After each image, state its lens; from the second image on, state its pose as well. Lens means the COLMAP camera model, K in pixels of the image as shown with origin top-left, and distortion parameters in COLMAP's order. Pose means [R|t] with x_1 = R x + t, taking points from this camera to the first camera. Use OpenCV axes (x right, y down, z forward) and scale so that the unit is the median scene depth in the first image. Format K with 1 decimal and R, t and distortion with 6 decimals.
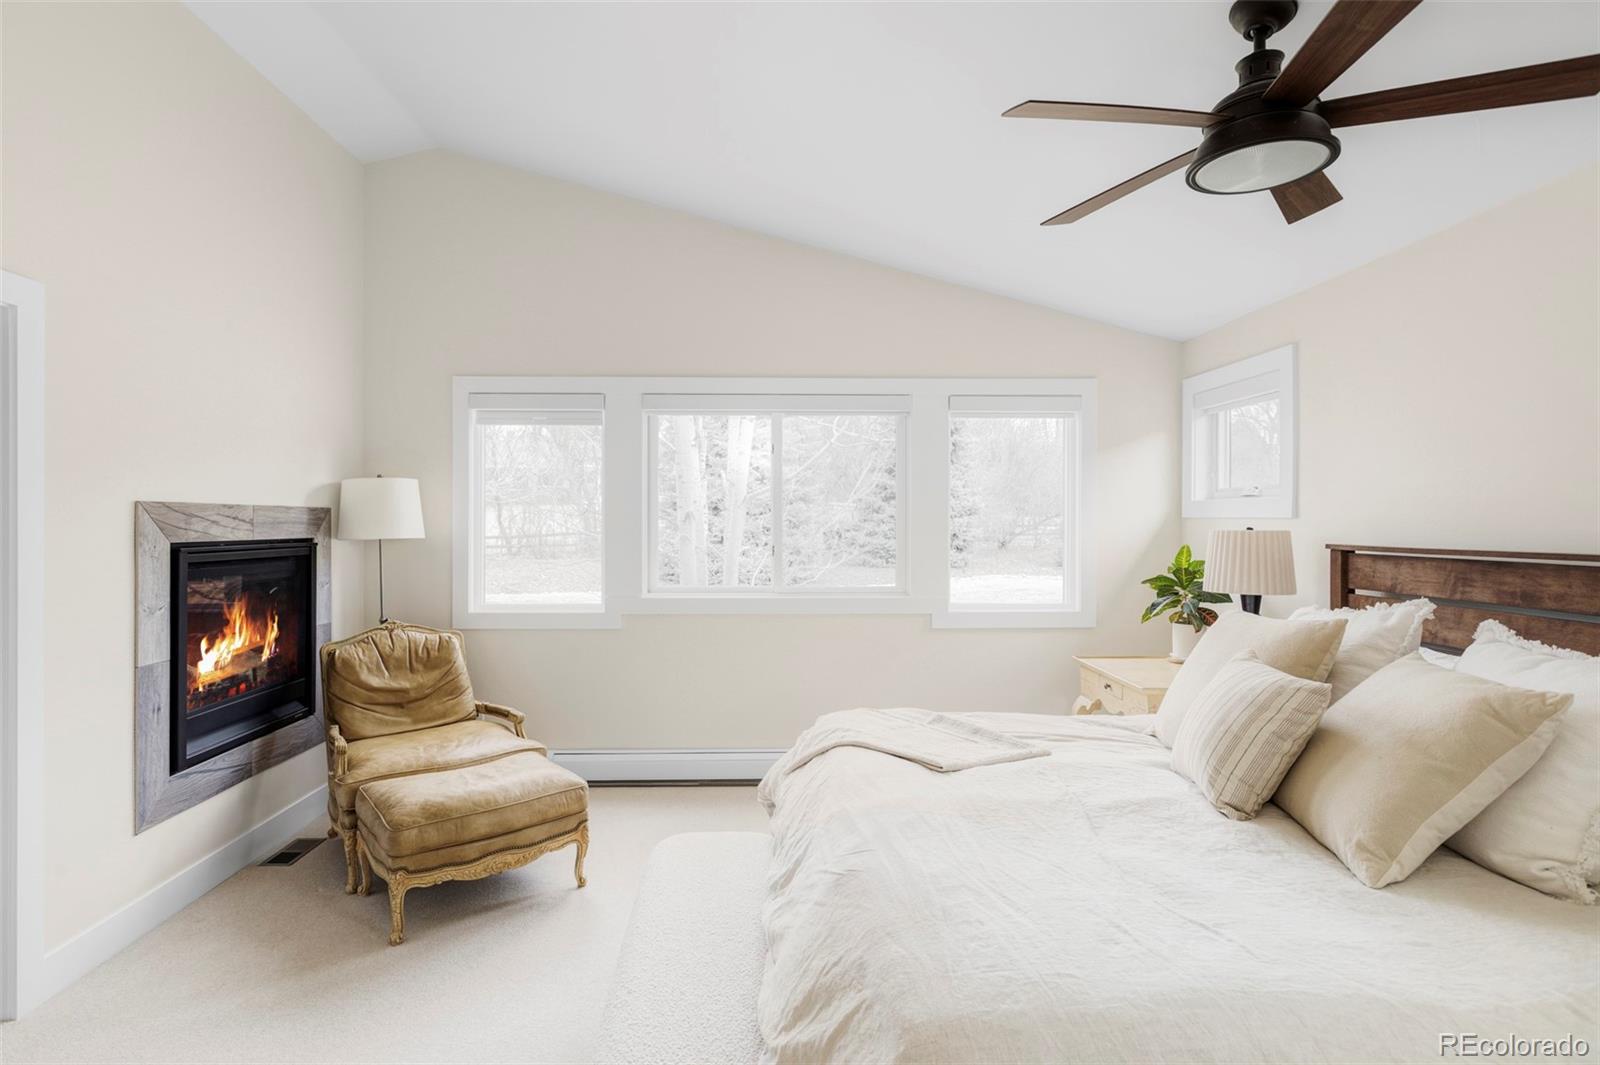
lens RADIAL K [[795.4, 0, 794.1], [0, 795.4, 528.9], [0, 0, 1]] dist [0.004554, -0.001461]
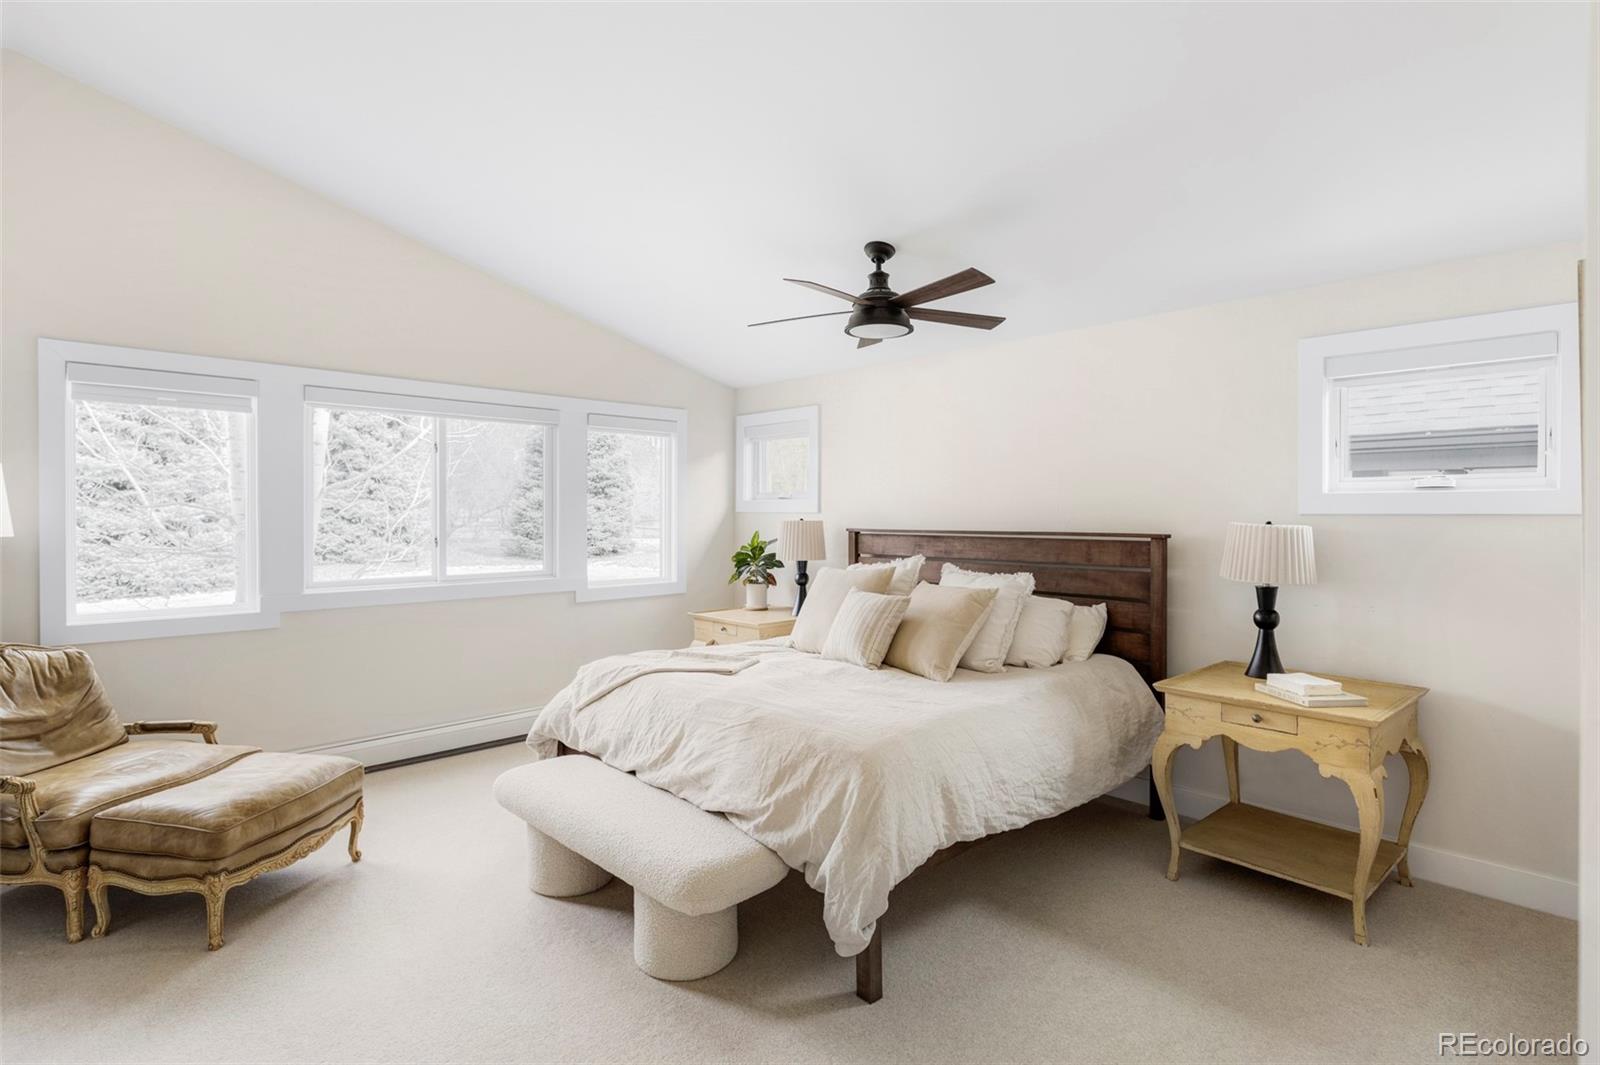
lens RADIAL K [[795.4, 0, 802.4], [0, 795.4, 522.4], [0, 0, 1]] dist [0.004554, -0.001461]
pose [[0.733840, -0.008221, 0.679272, -0.536331], [0.005744, 0.999966, 0.005897, -0.004238], [-0.679298, -0.000426, 0.733863, -0.177625]]
